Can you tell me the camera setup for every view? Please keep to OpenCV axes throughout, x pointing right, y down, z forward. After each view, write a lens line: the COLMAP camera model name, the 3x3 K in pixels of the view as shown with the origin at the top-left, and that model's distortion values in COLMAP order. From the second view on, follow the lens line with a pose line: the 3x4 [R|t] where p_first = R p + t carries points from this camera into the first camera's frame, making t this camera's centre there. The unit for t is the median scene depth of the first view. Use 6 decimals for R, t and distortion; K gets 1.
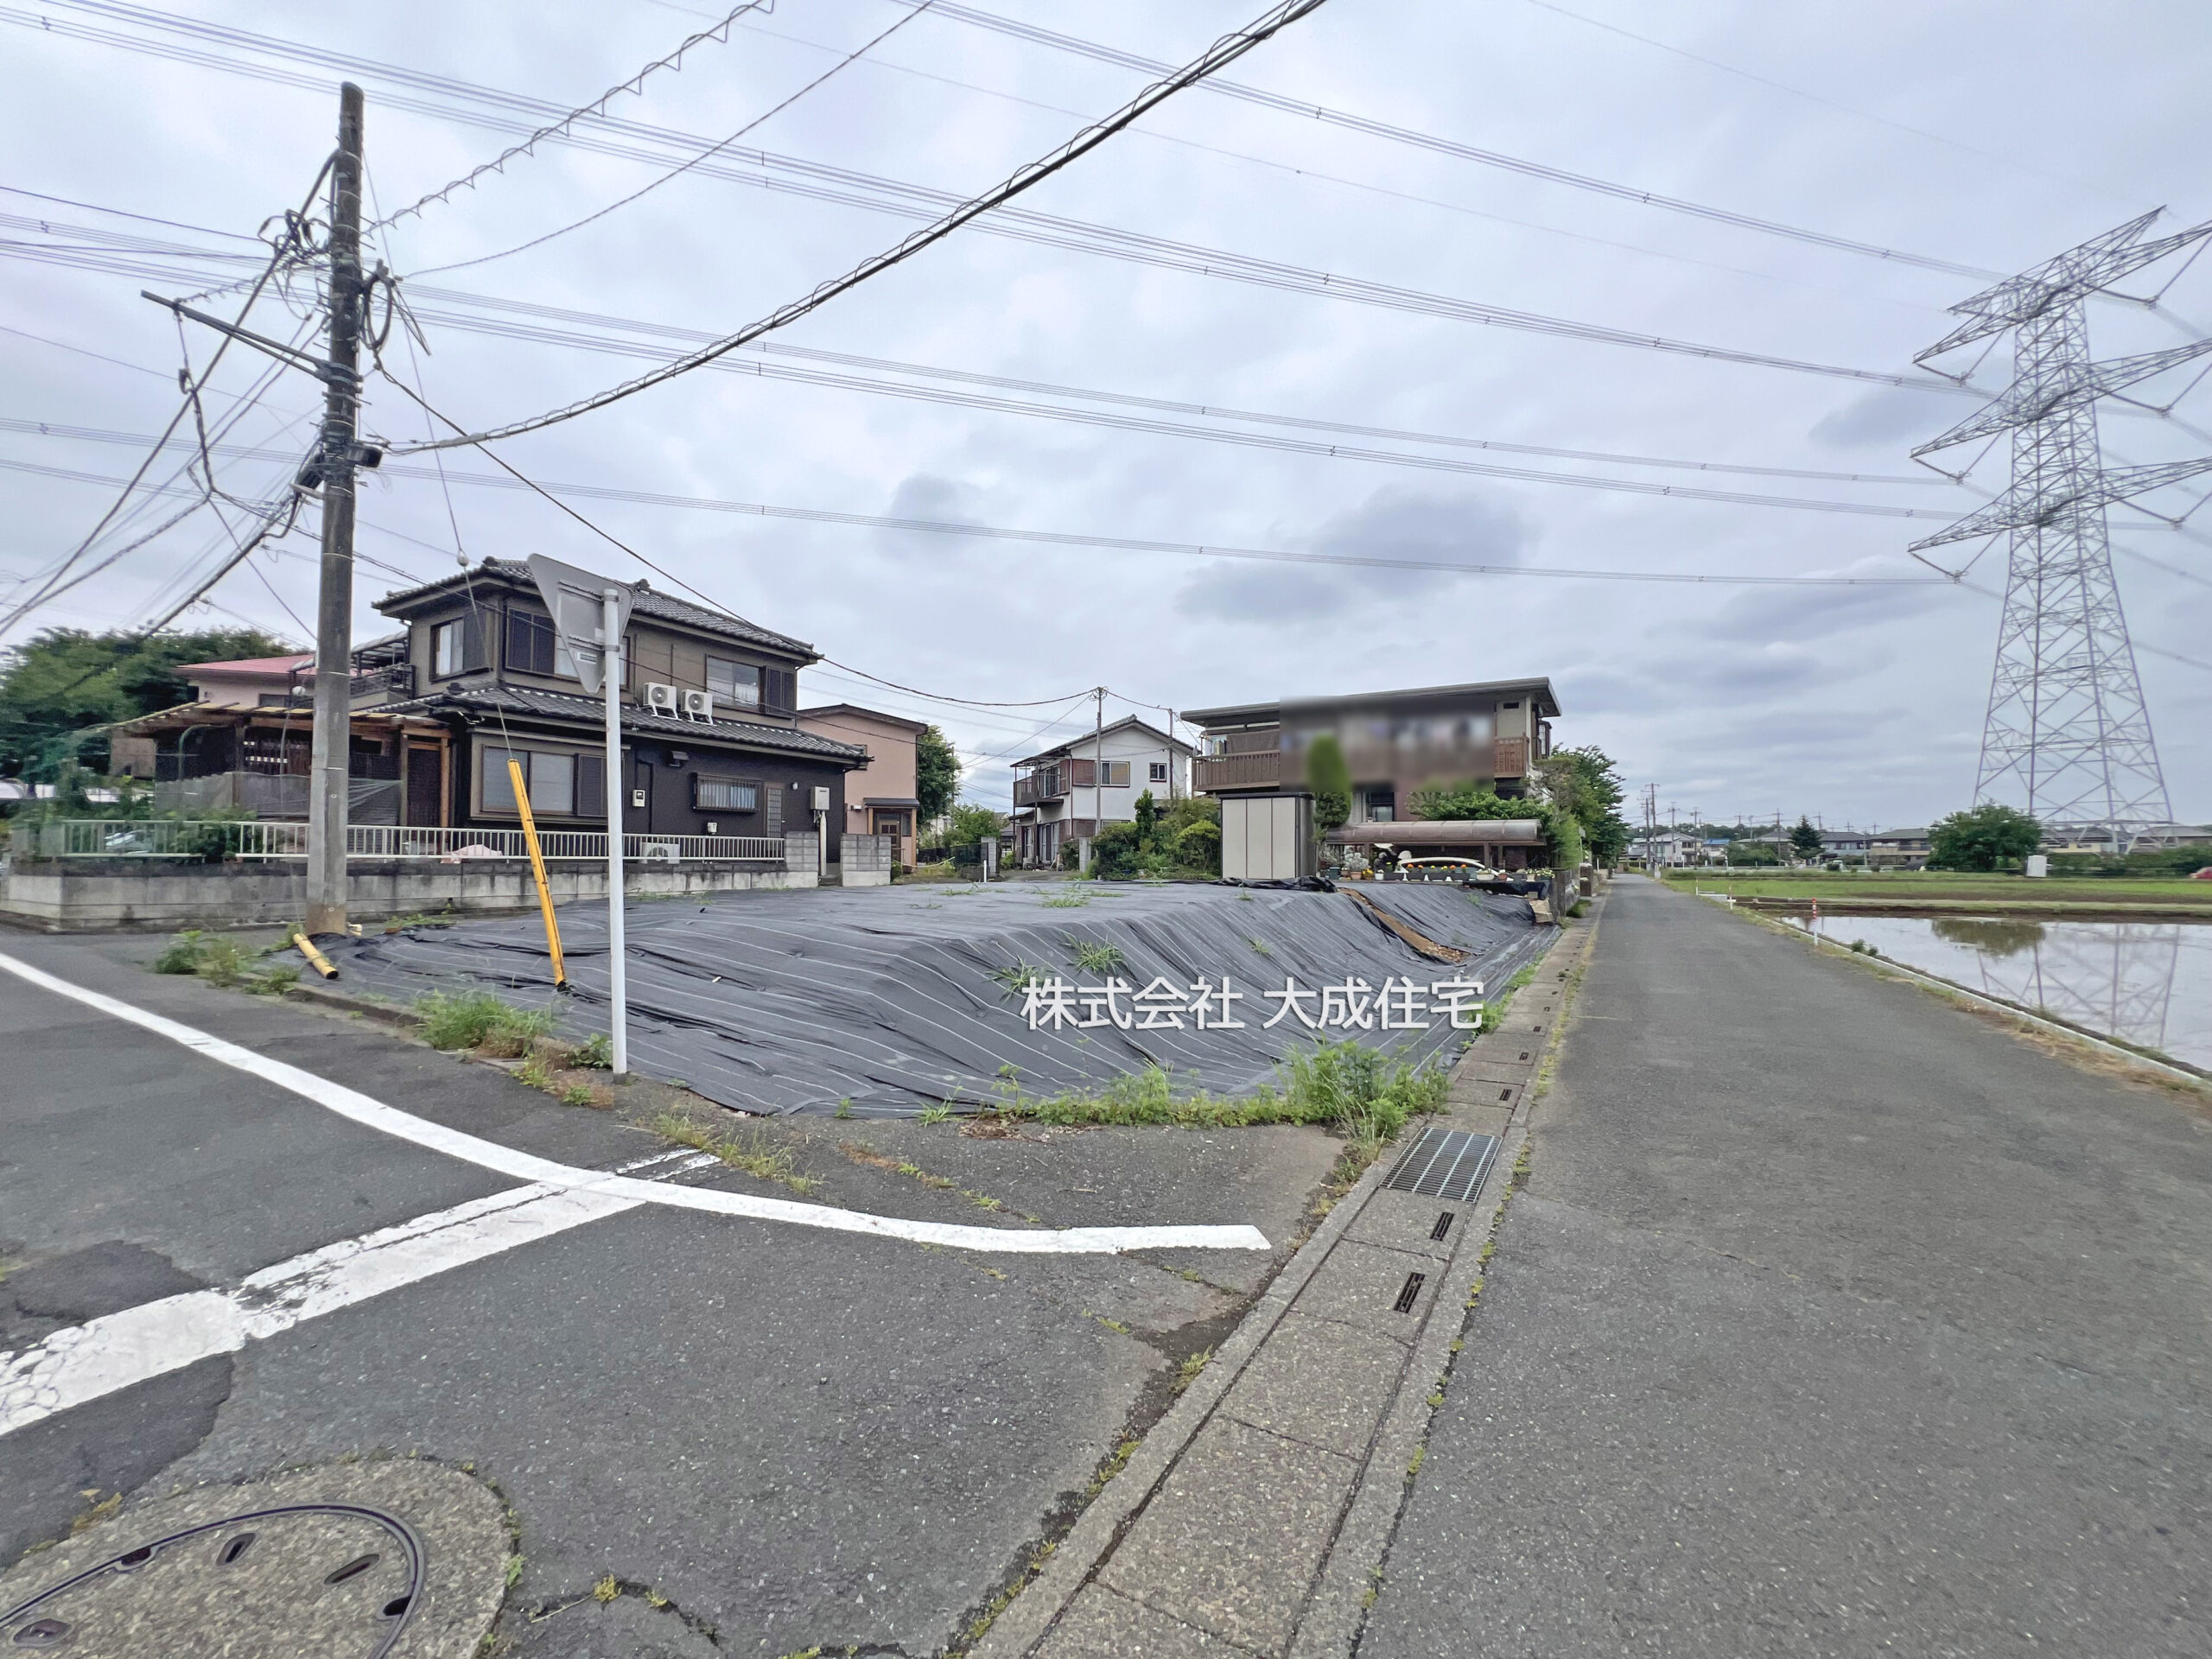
lens RADIAL K [[880.0, 0, 1098.6], [0, 880.0, 833.6], [0, 0, 1]] dist [-0.002845, 0.000516]
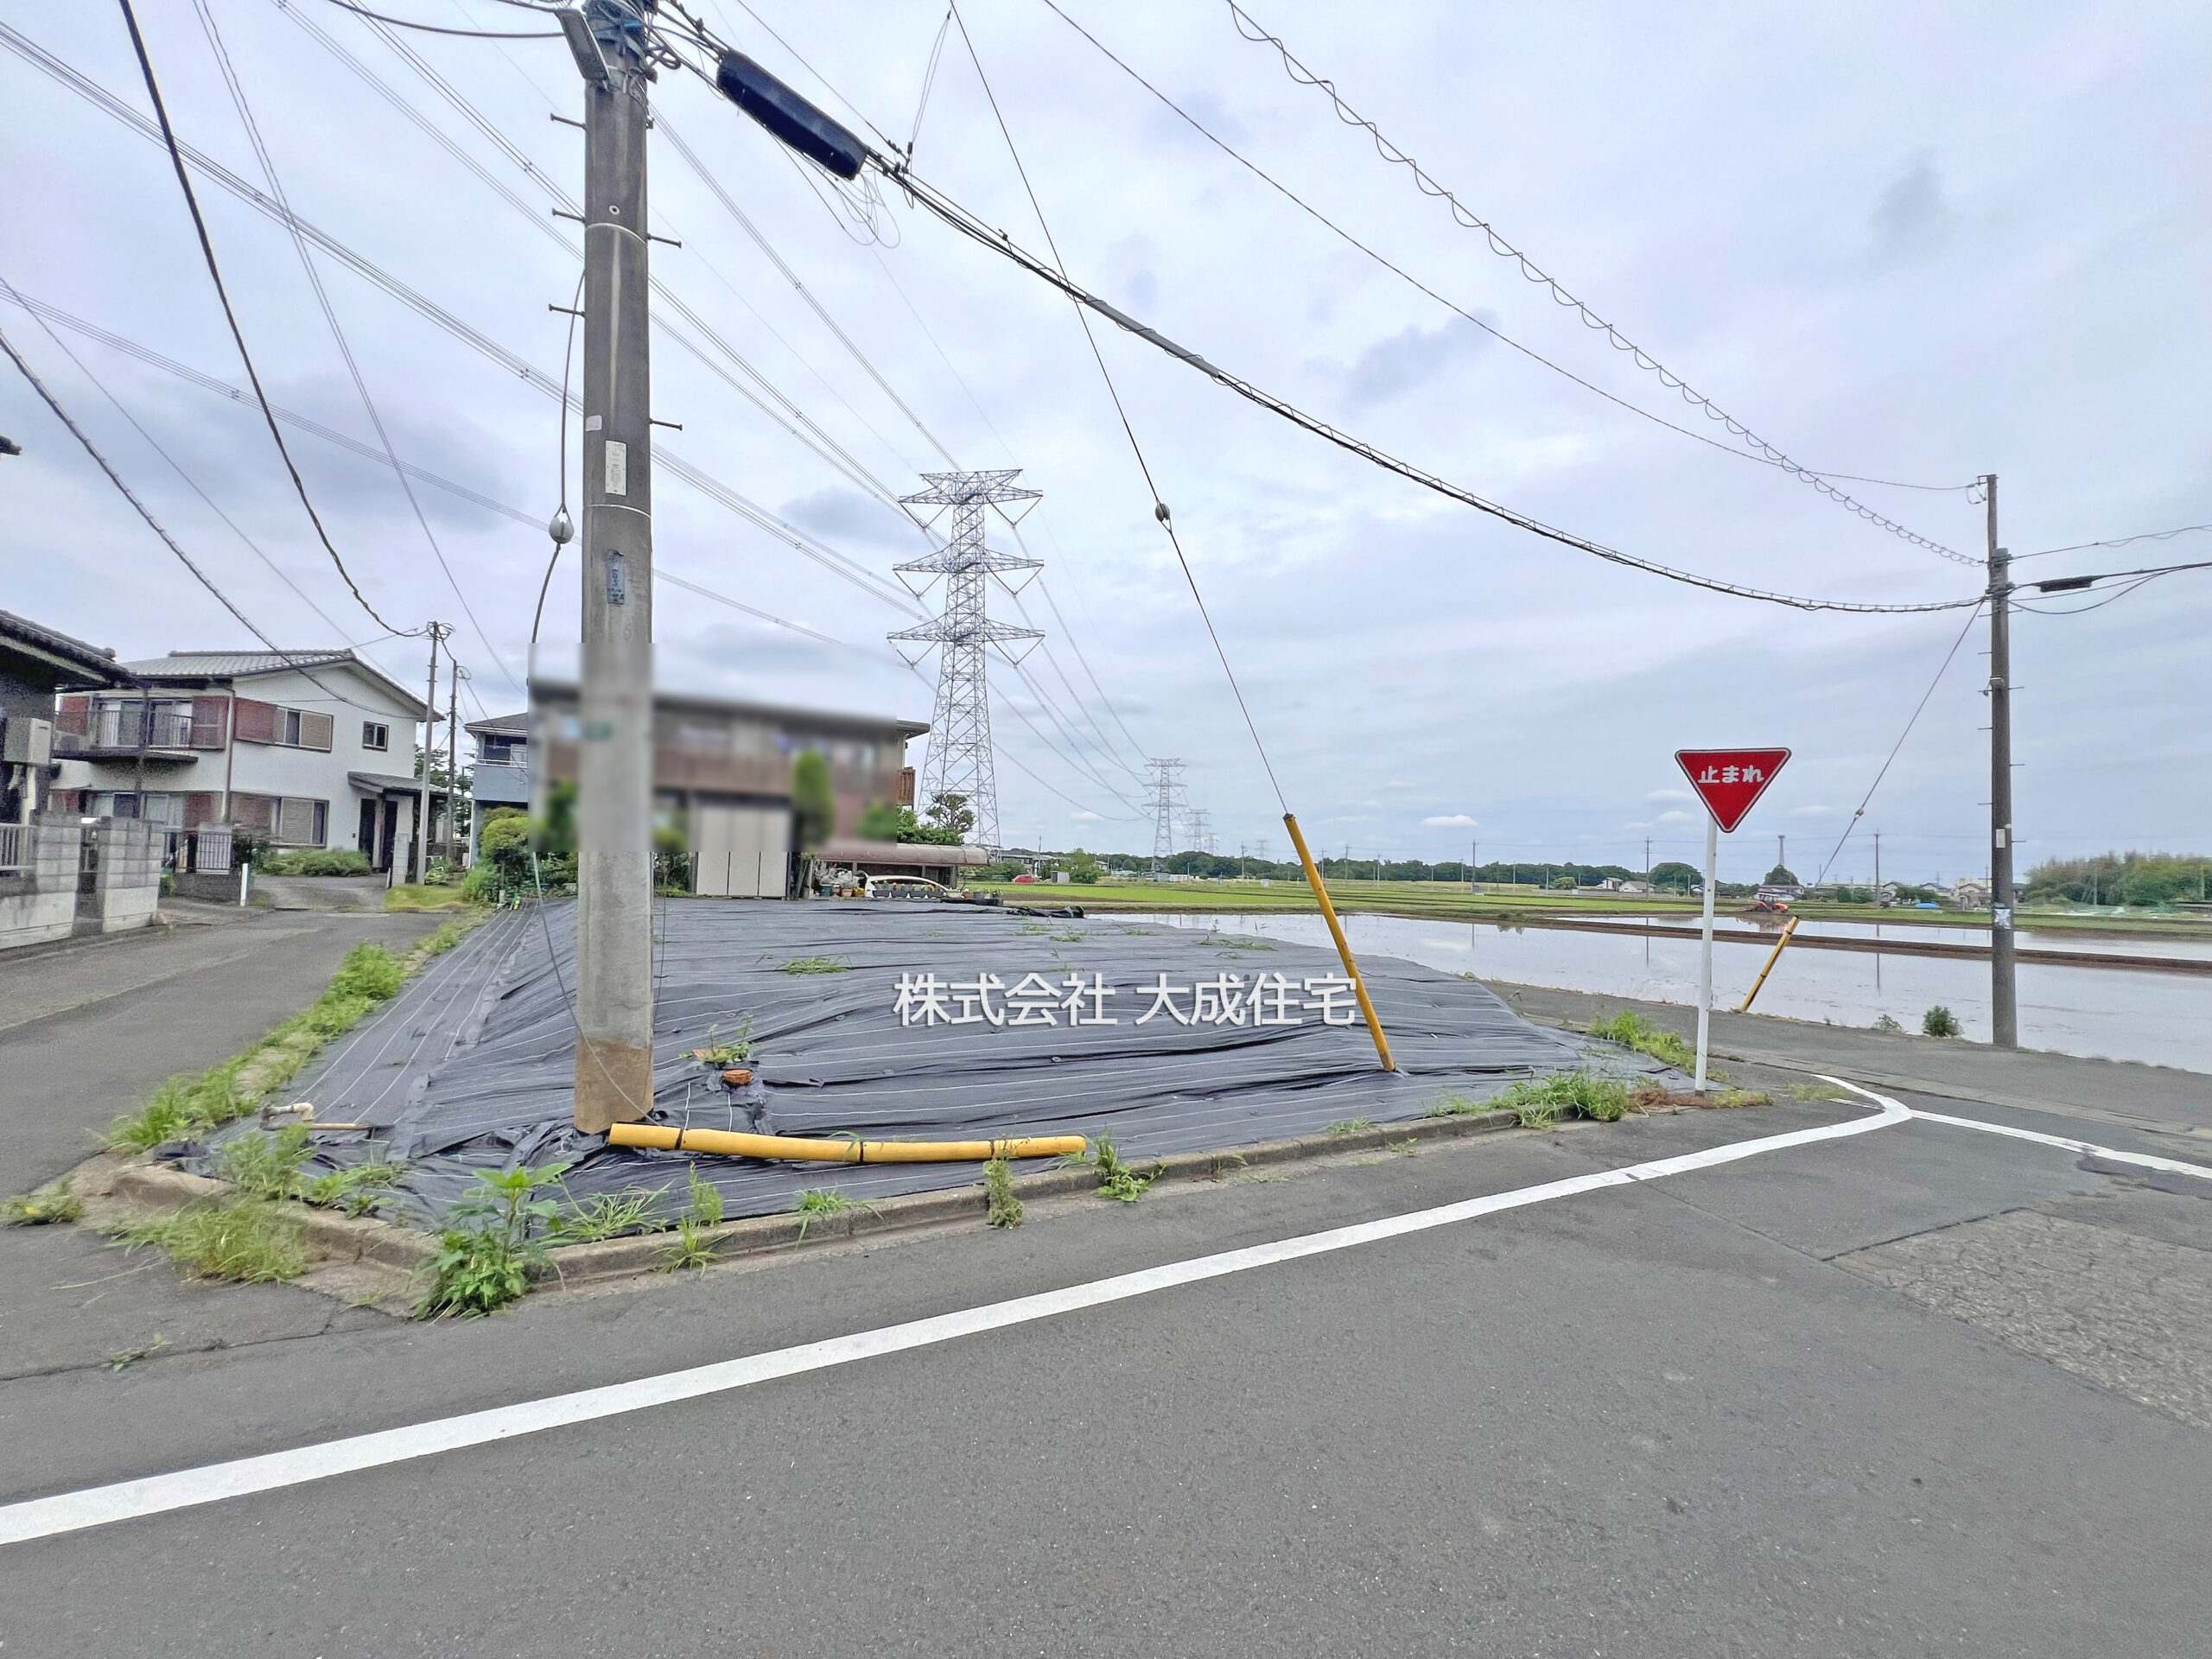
lens RADIAL K [[880.0, 0, 1100.0], [0, 880.0, 836.0], [0, 0, 1]] dist [-0.002845, 0.000516]
pose [[0.479030, 0.050643, 0.876336, -0.513571], [-0.058980, 0.997935, -0.025431, -0.011281], [-0.875815, -0.039504, 0.481028, 0.262436]]
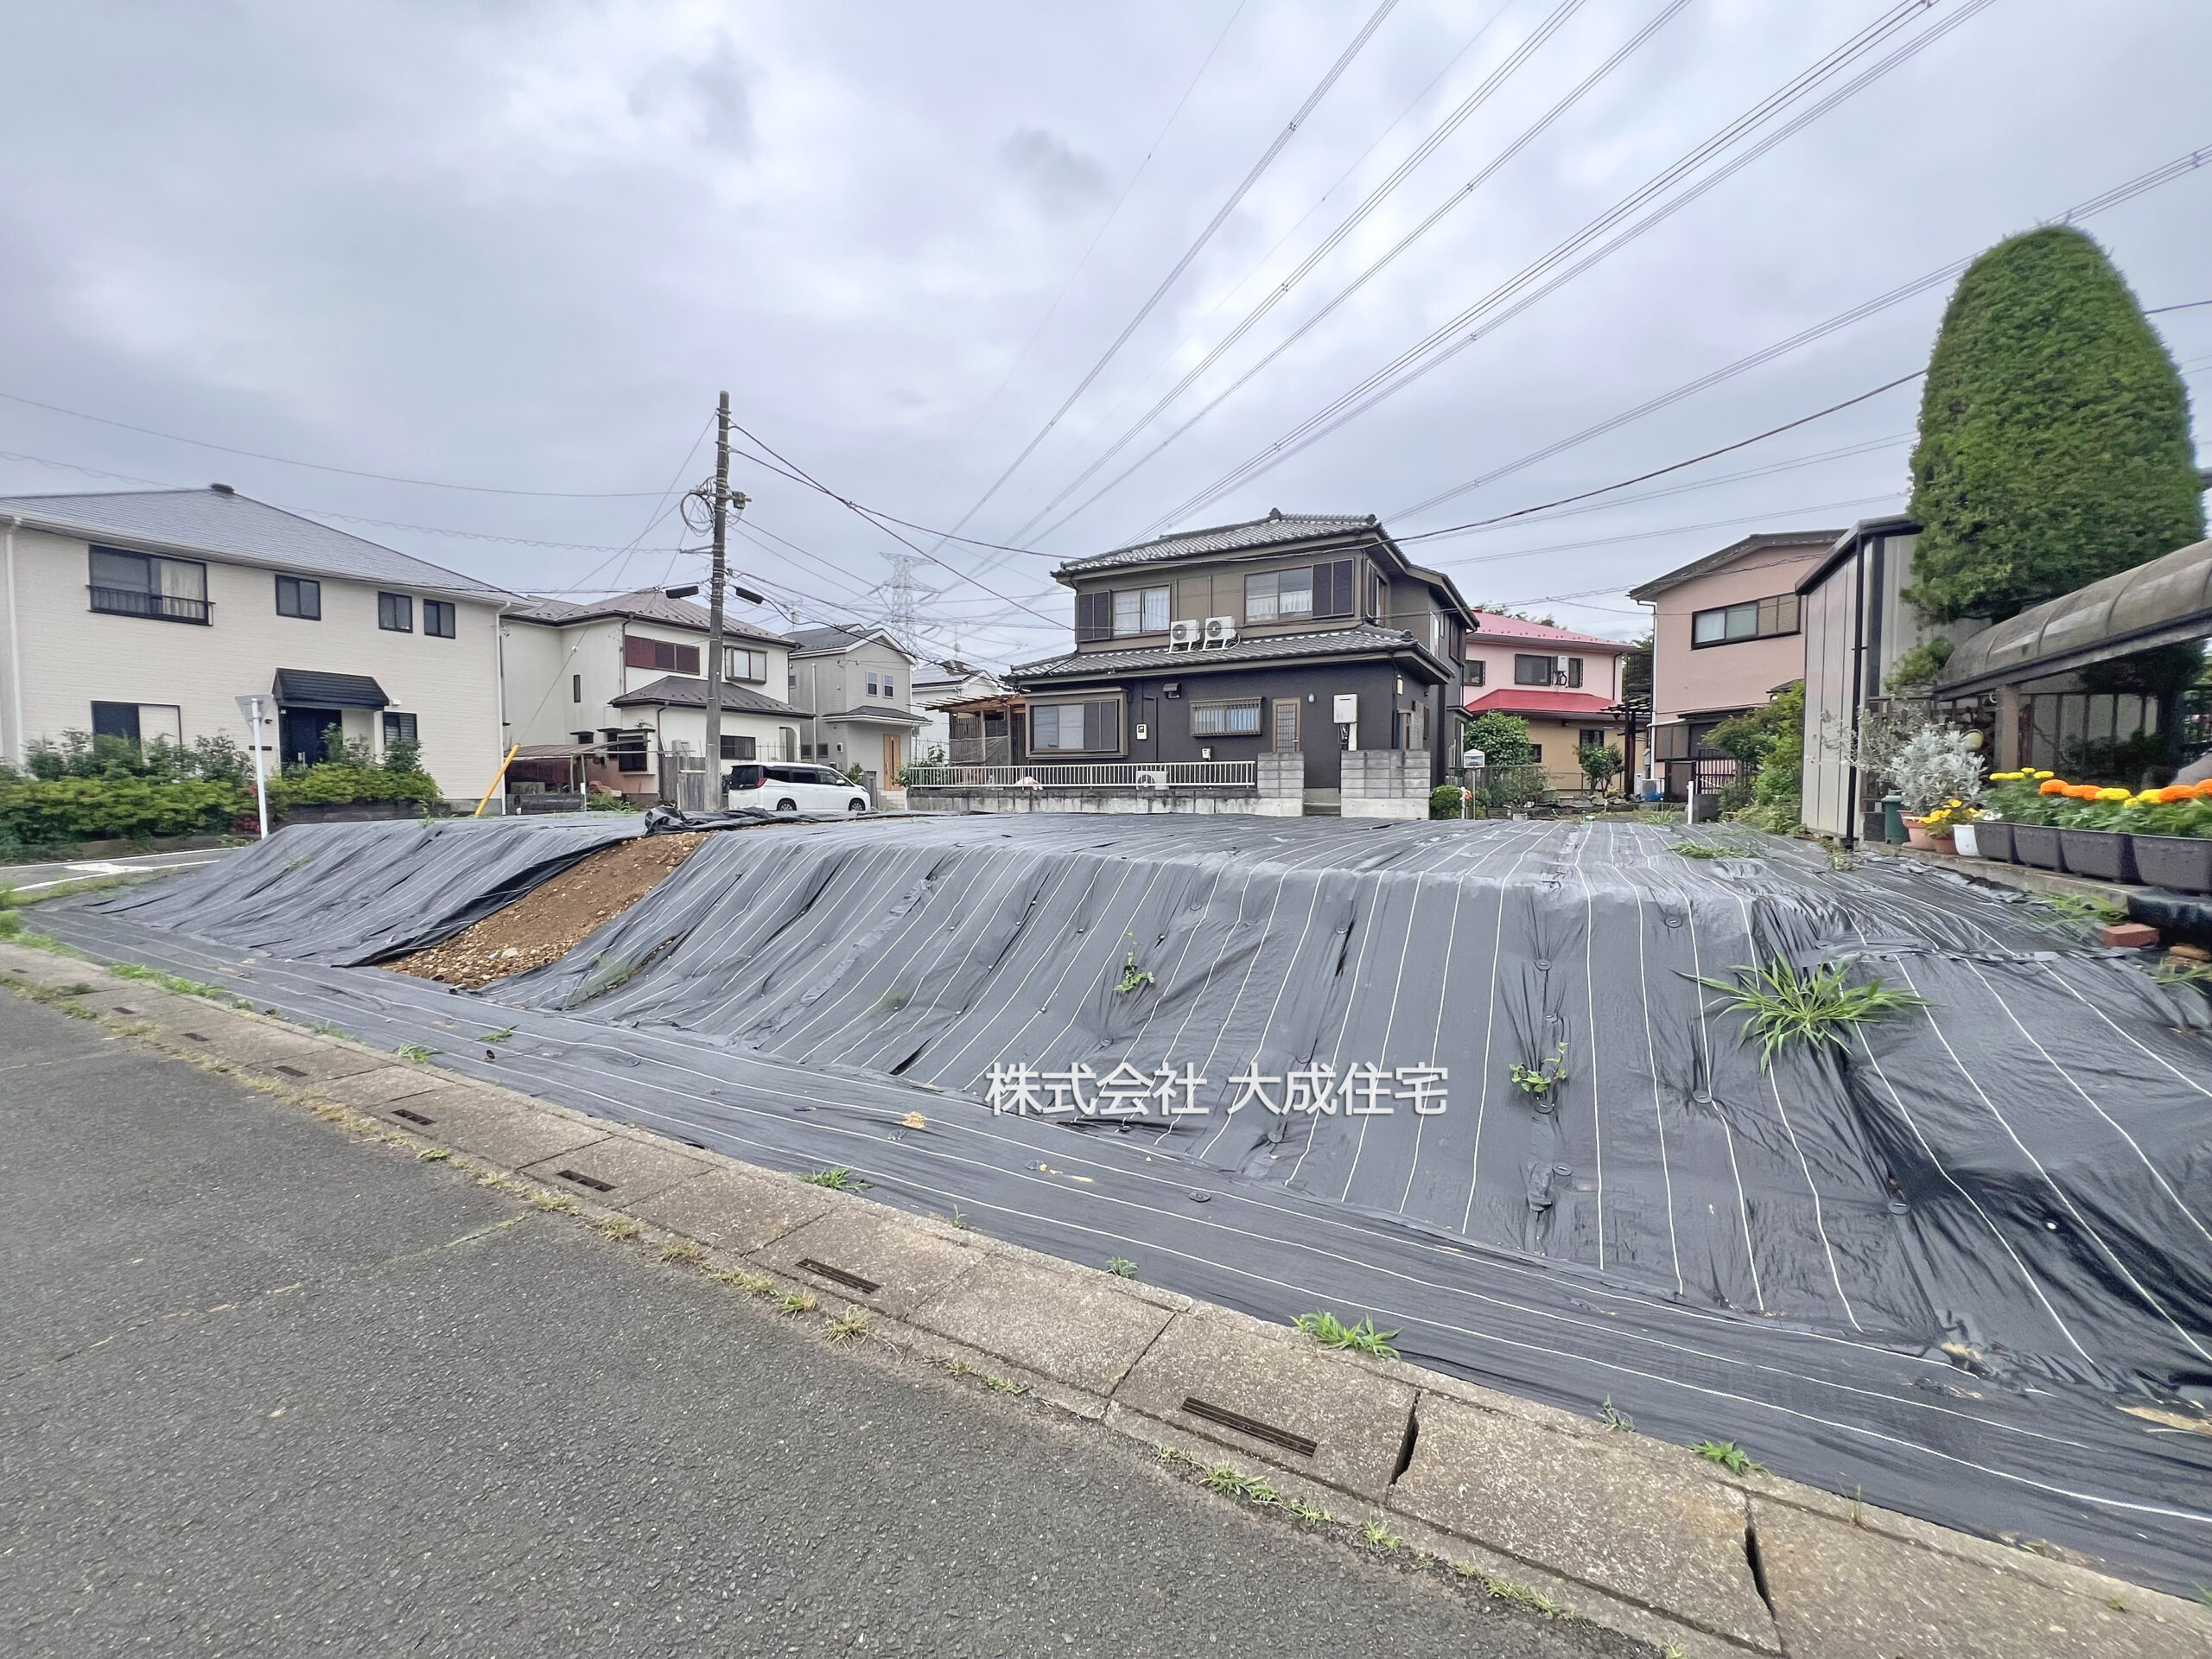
lens RADIAL K [[880.0, 0, 1097.8], [0, 880.0, 837.8], [0, 0, 1]] dist [-0.002845, 0.000516]
pose [[0.020987, 0.051636, -0.998445, 0.559760], [0.035840, 0.997985, 0.052366, 0.031853], [0.999137, -0.036883, 0.019094, 0.840747]]
